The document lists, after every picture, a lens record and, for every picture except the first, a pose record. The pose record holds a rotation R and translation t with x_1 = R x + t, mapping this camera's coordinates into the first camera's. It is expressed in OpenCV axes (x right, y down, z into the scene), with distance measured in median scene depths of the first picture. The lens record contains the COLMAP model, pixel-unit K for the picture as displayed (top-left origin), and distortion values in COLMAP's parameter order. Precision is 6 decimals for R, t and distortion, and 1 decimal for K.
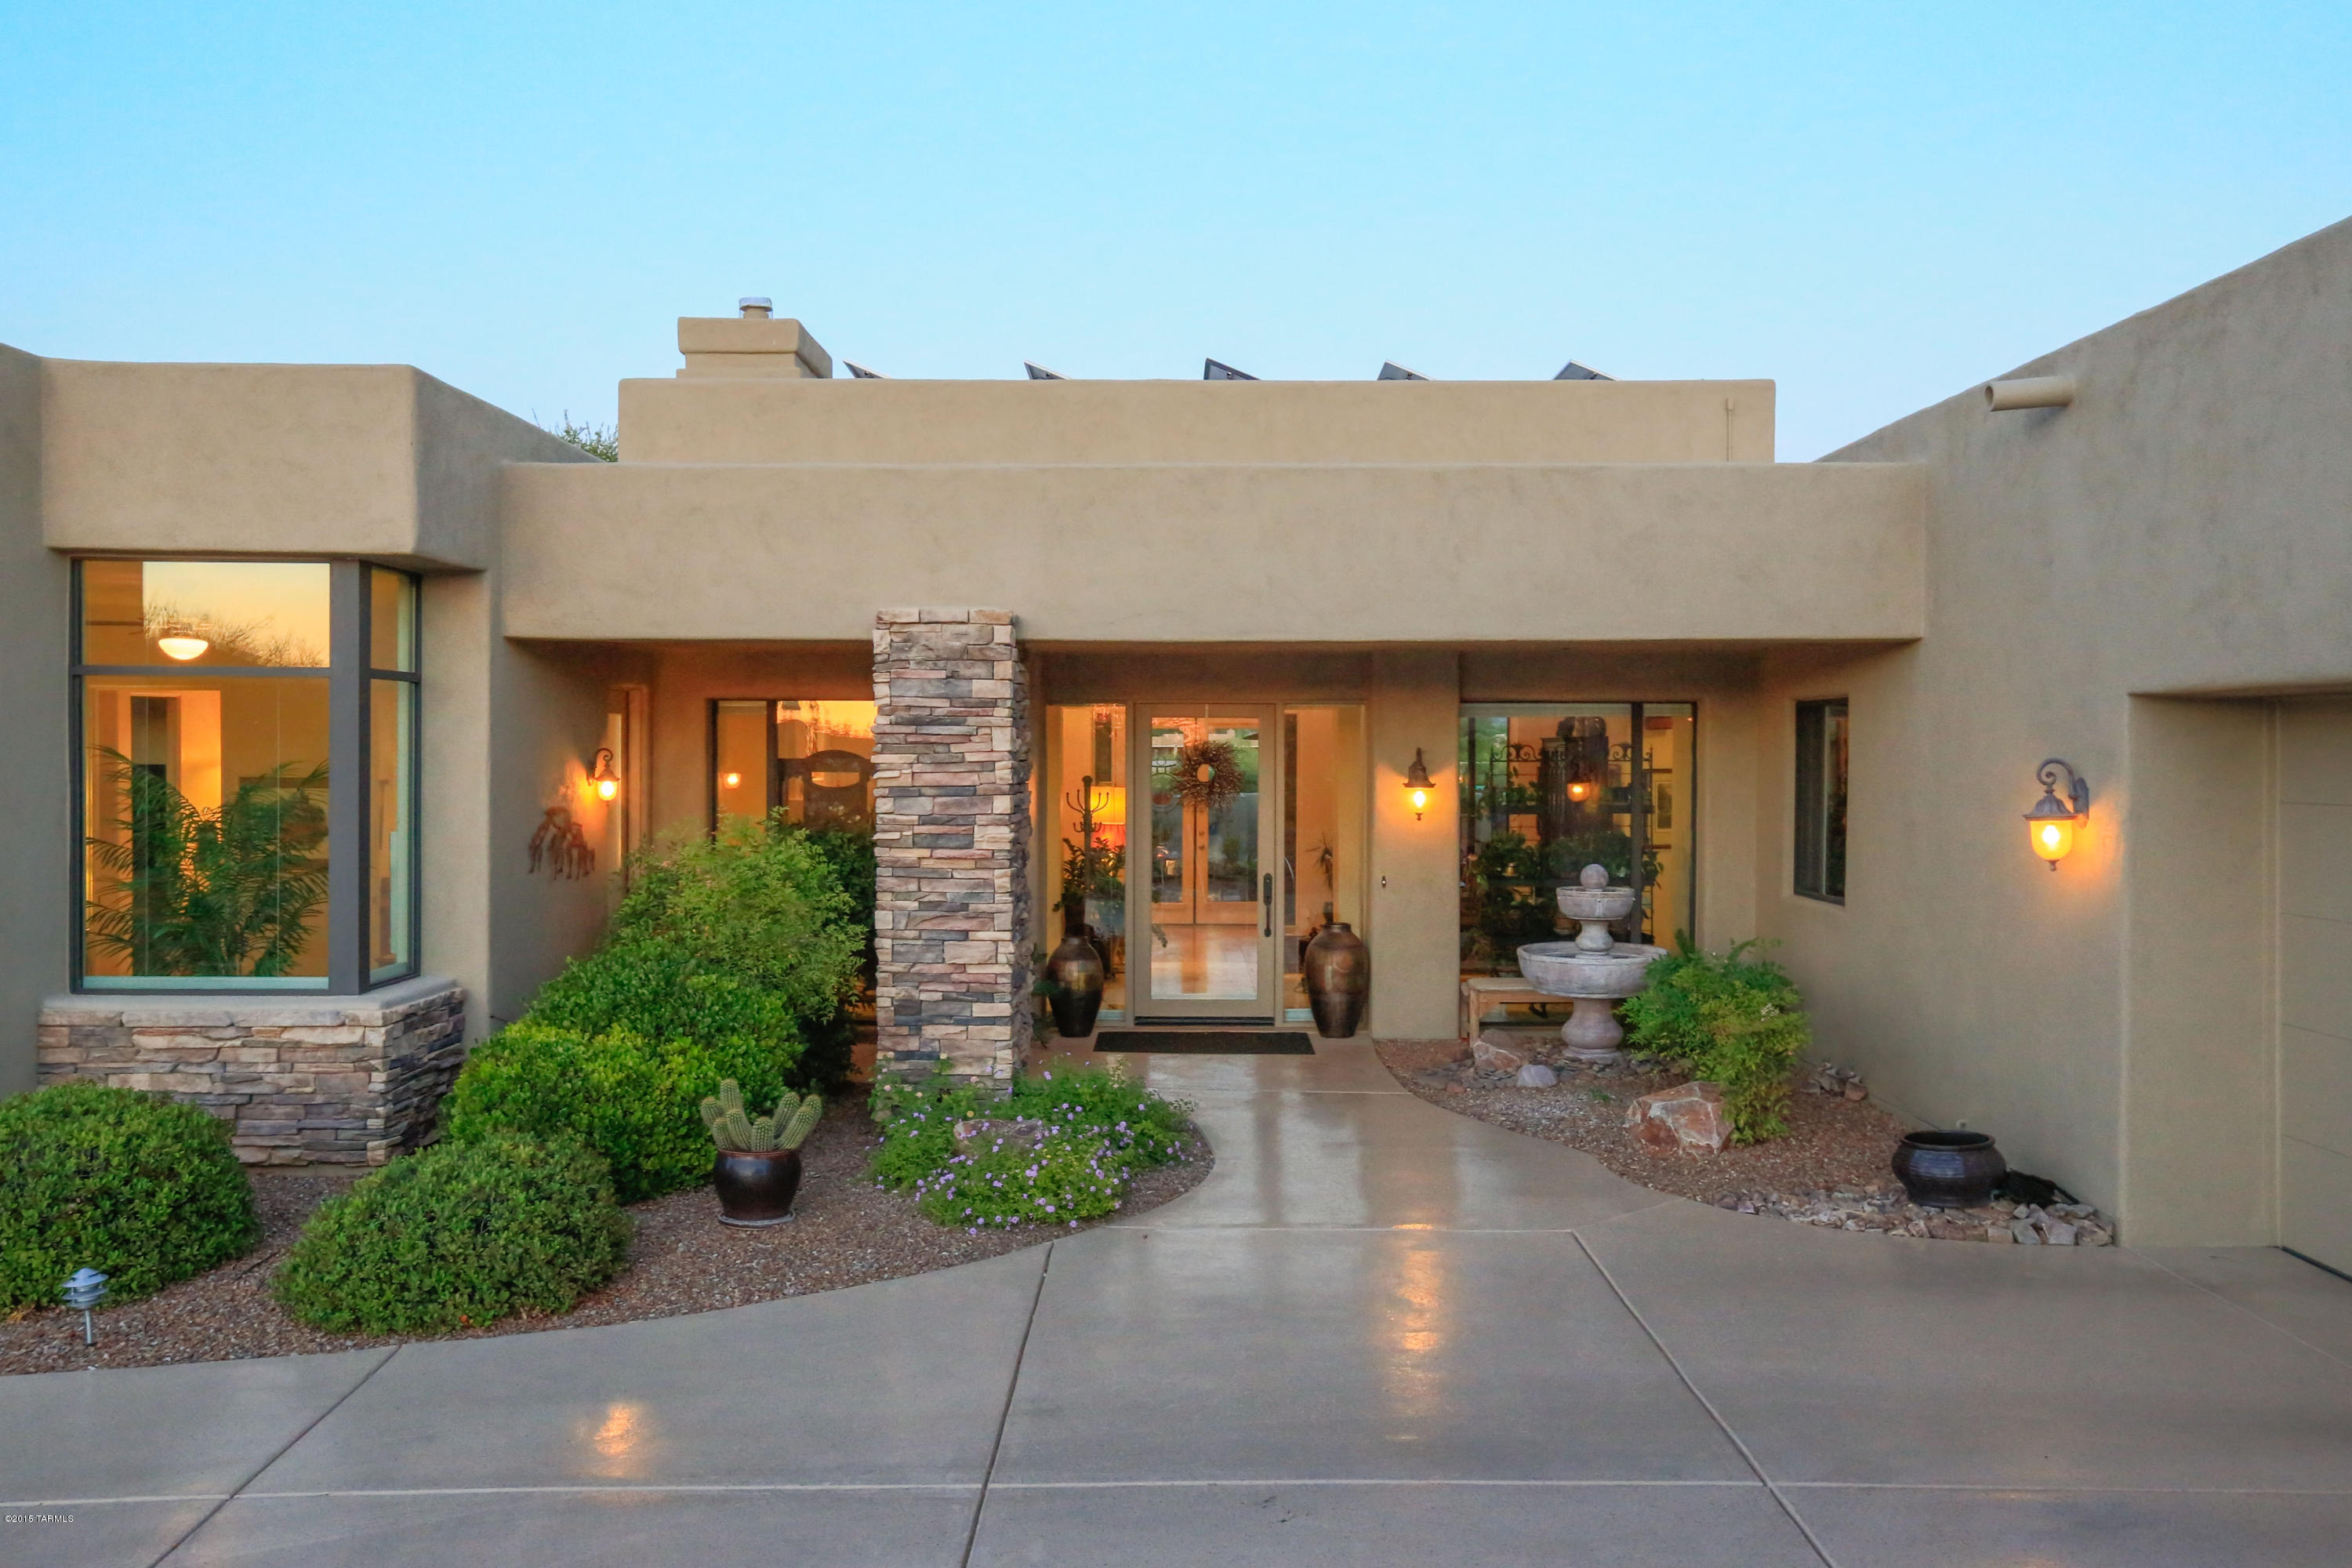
lens RADIAL K [[1903.6, 0, 1176.0], [0, 1903.6, 784.0], [0, 0, 1]] dist [0.005488, 0.003449]
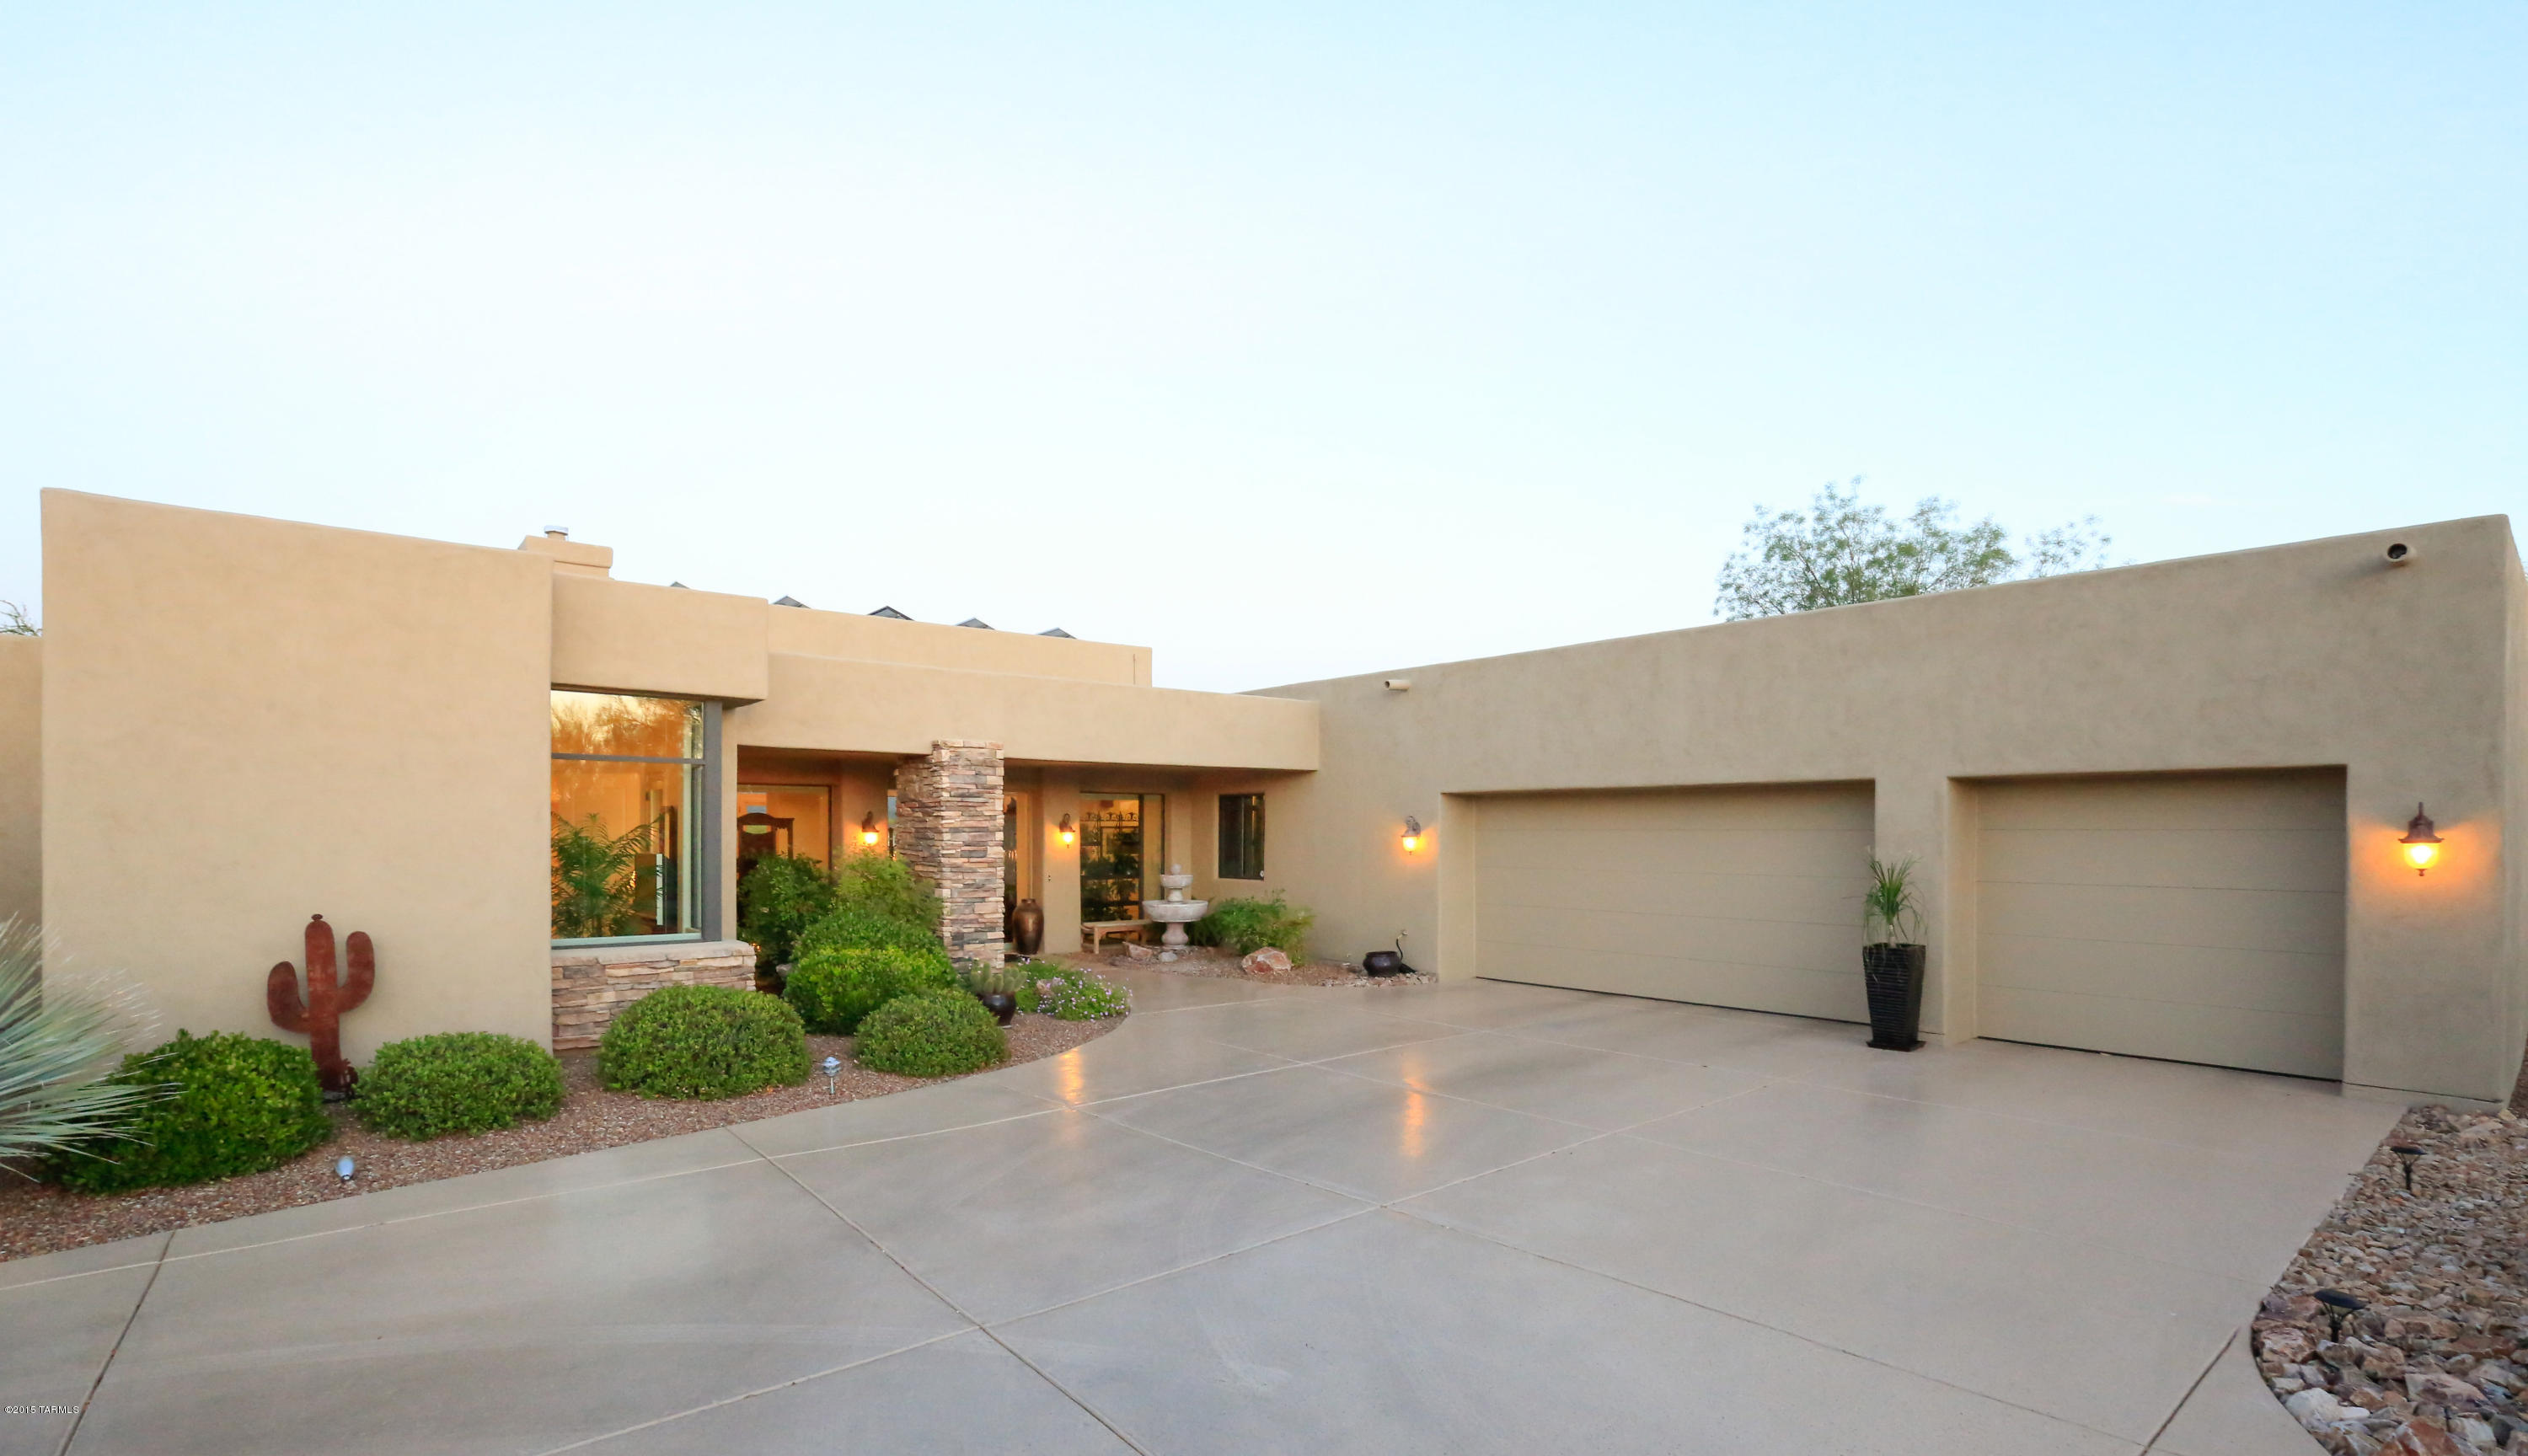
lens RADIAL K [[1123.4, 0, 1263.4], [0, 1123.4, 829.2], [0, 0, 1]] dist [-0.018037, -0.000041]
pose [[0.779337, -0.000265, 0.626605, -0.635727], [0.011059, 0.999850, -0.013332, 0.022777], [-0.626507, 0.017320, 0.779223, -0.136516]]
